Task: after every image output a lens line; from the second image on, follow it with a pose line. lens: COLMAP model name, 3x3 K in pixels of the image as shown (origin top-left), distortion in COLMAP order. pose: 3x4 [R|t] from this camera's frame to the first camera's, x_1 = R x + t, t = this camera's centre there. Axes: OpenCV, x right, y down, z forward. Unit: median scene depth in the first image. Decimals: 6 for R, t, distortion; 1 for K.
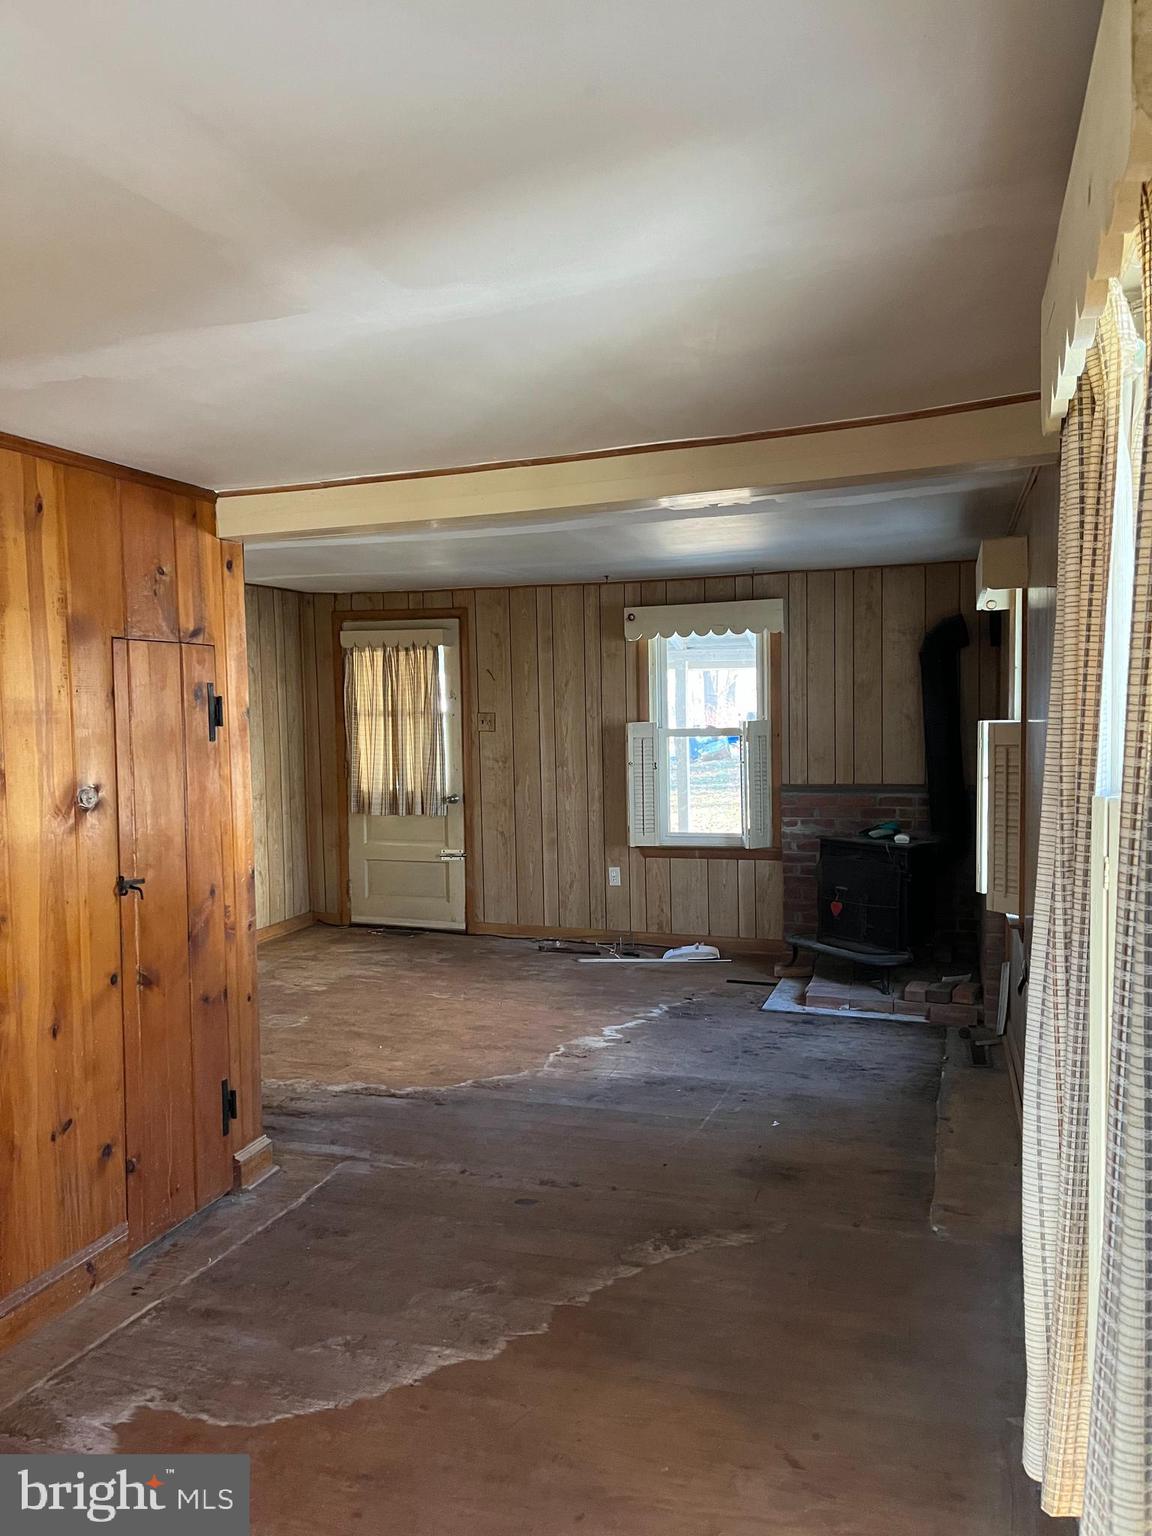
lens RADIAL K [[1180.8, 0, 578.5], [0, 1180.8, 769.7], [0, 0, 1]] dist [0.039969, -0.003518]
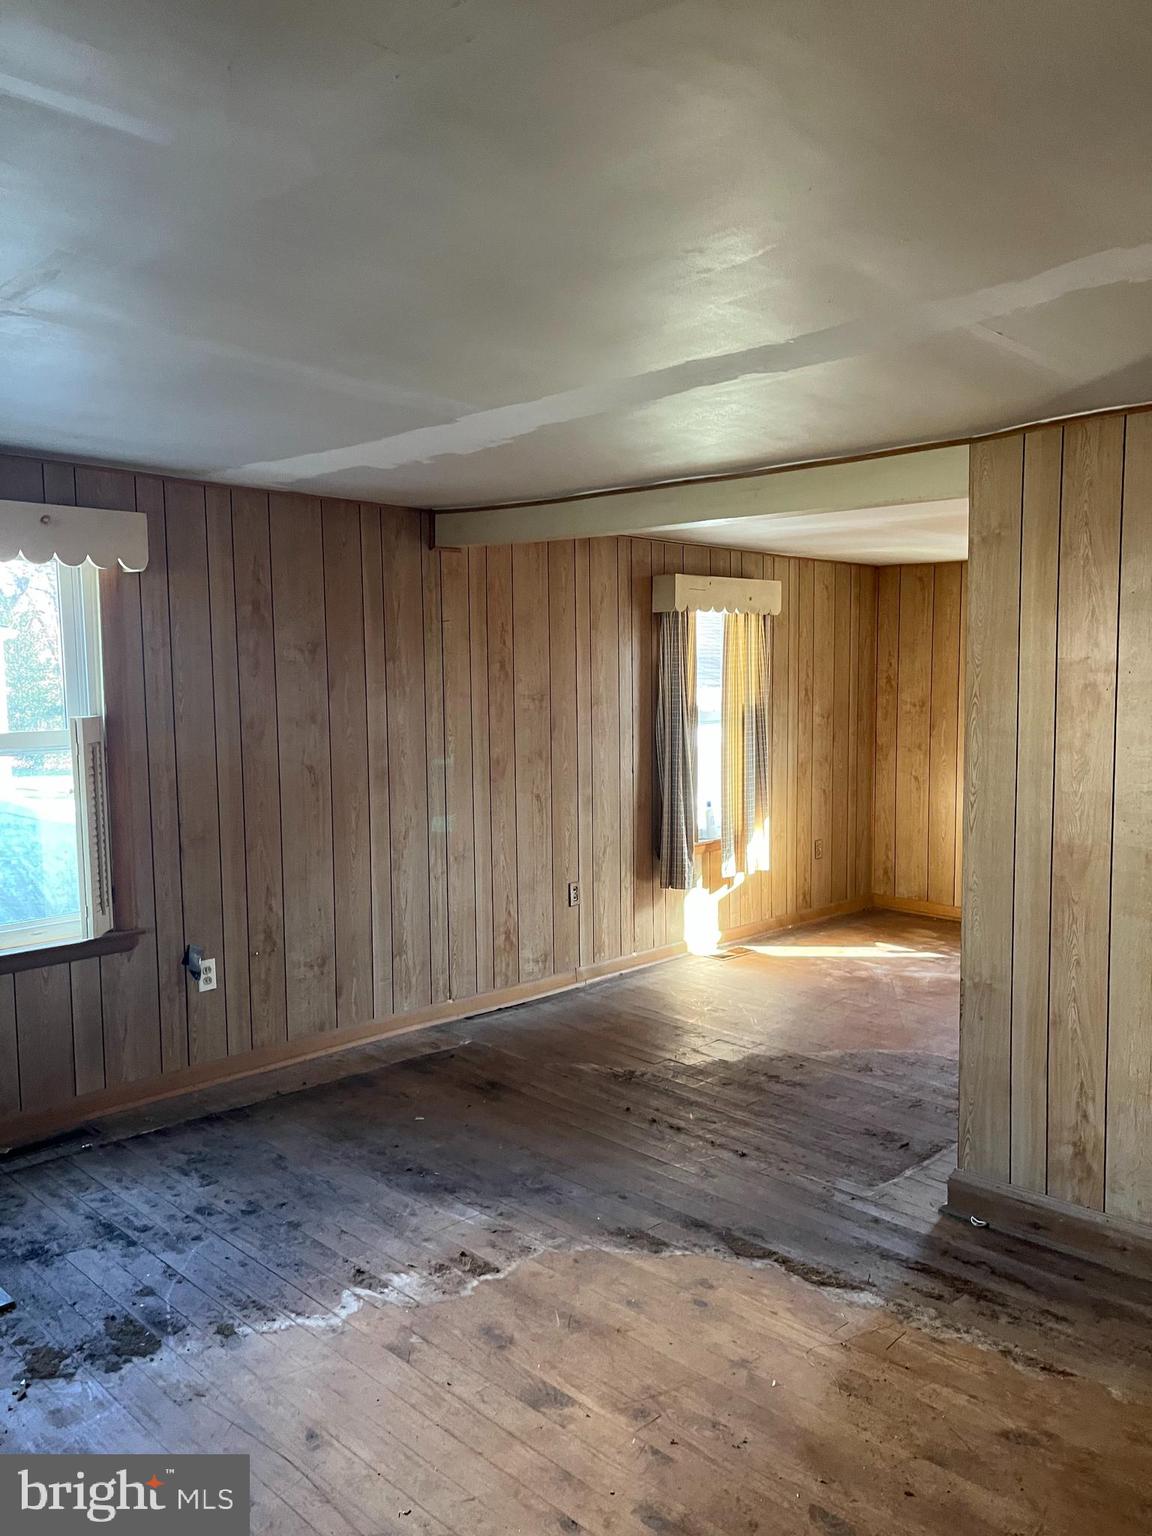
lens RADIAL K [[1180.8, 0, 578.5], [0, 1180.8, 769.7], [0, 0, 1]] dist [0.039969, -0.003518]
pose [[-0.895102, -0.012673, 0.445681, -0.339462], [0.046237, 0.991568, 0.121057, -0.087145], [-0.443457, 0.128966, -0.886969, 1.570335]]
